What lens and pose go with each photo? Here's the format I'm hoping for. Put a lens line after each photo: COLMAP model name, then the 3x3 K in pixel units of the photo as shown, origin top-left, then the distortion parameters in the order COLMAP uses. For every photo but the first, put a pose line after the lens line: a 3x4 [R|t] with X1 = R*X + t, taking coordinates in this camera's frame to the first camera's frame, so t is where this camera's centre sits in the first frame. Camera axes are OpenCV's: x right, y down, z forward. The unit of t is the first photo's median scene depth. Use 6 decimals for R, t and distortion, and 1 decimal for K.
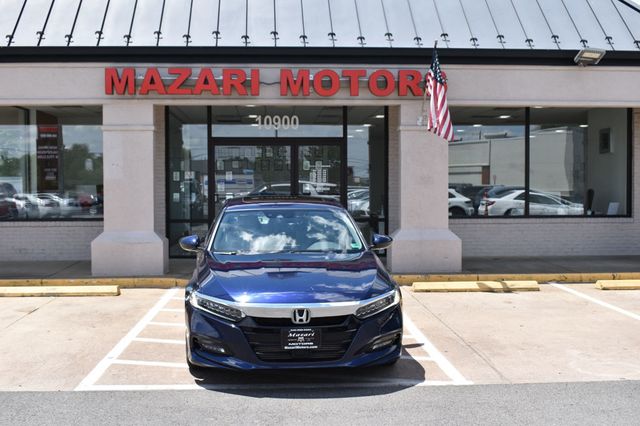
lens RADIAL K [[770.7, 0, 320.9], [0, 770.7, 211.6], [0, 0, 1]] dist [-0.065204, 0.000000]
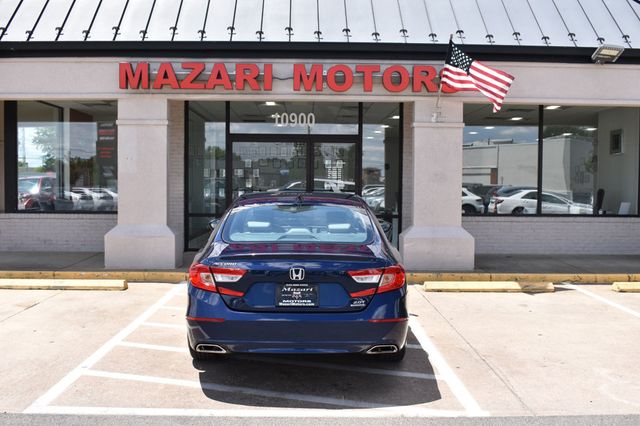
lens RADIAL K [[665.2, 0, 321.7], [0, 665.2, 215.1], [0, 0, 1]] dist [-0.079409, 0.000000]
pose [[0.999074, 0.013267, -0.040938, 0.020832], [-0.012756, 0.999838, 0.012702, -0.001252], [0.041100, -0.012168, 0.999081, 0.140425]]
